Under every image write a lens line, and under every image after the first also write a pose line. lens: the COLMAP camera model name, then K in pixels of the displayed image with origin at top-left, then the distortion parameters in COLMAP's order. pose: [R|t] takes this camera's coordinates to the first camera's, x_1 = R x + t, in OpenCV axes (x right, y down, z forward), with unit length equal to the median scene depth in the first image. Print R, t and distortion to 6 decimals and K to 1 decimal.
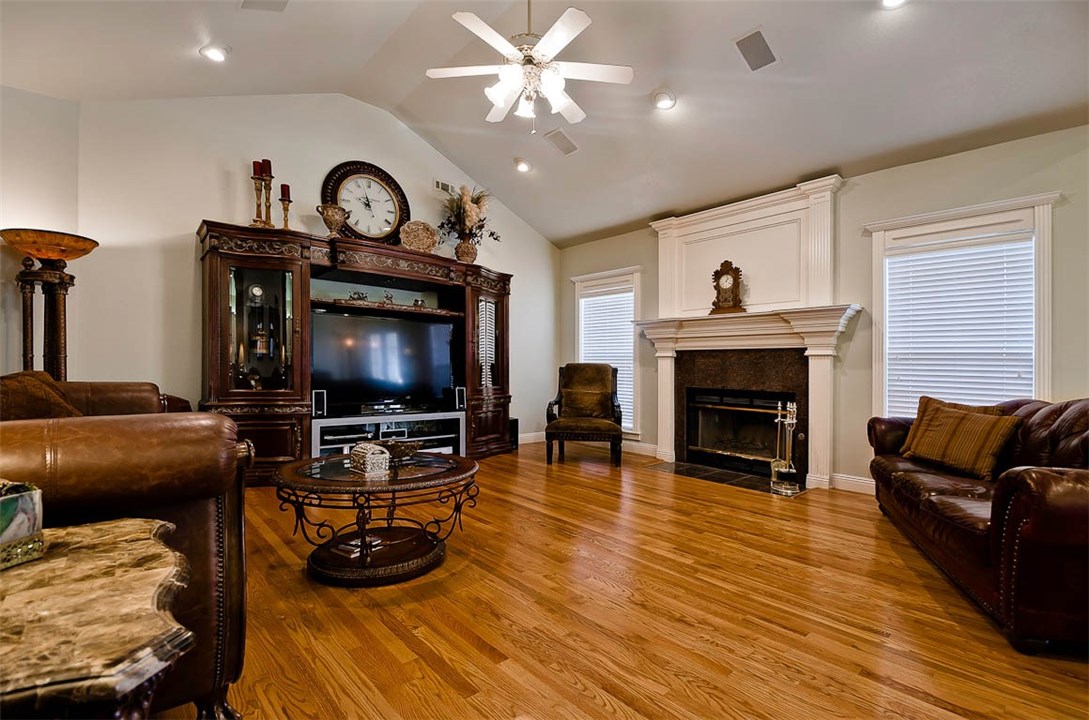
lens RADIAL K [[486.1, 0, 536.5], [0, 486.1, 381.5], [0, 0, 1]] dist [0.000473, -0.000854]
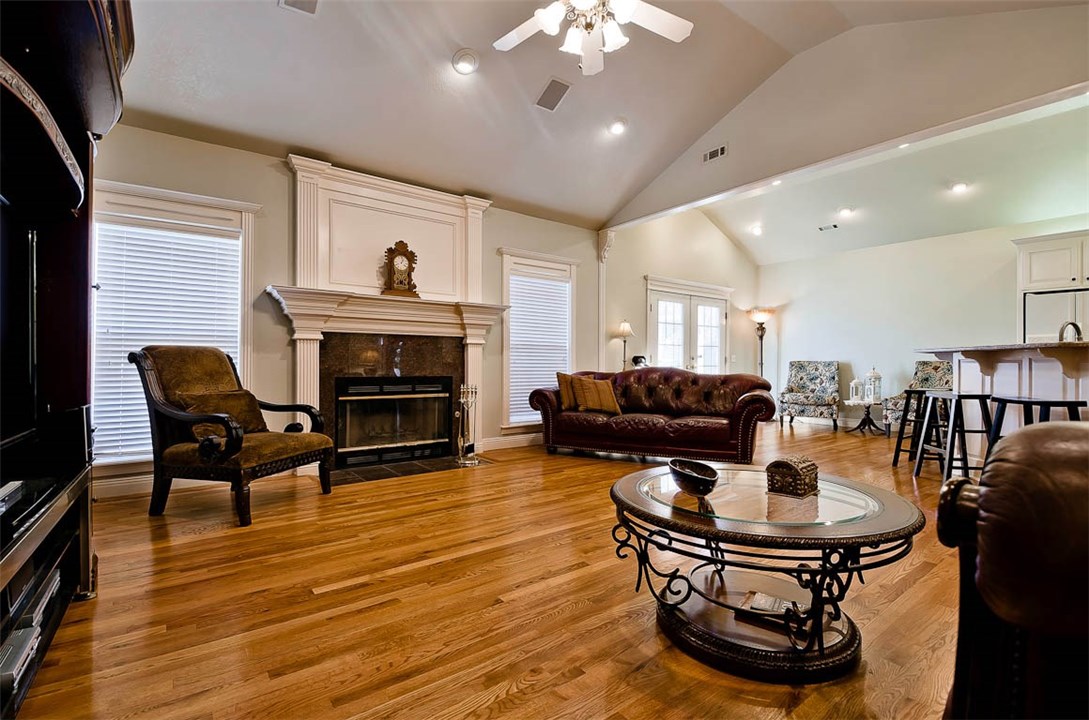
lens RADIAL K [[490.6, 0, 544.9], [0, 490.6, 365.1], [0, 0, 1]] dist [0.004240, -0.003111]
pose [[0.068318, -0.022285, 0.997415, -0.552694], [0.026700, 0.999433, 0.020501, -0.018520], [-0.997306, 0.025230, 0.068875, 0.663099]]
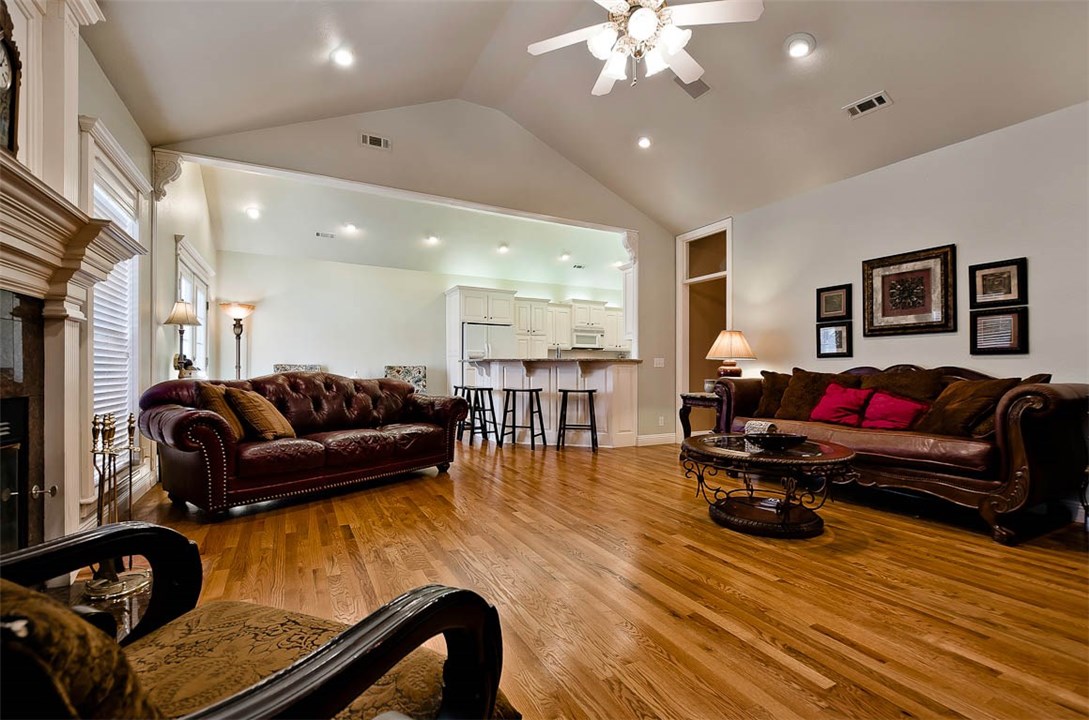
lens RADIAL K [[490.6, 0, 544.6], [0, 490.6, 368.9], [0, 0, 1]] dist [0.004240, -0.003111]
pose [[-0.974496, -0.028740, 0.222555, -0.024077], [-0.022670, 0.999299, 0.029781, -0.025659], [-0.223255, 0.023976, -0.974465, 1.243866]]
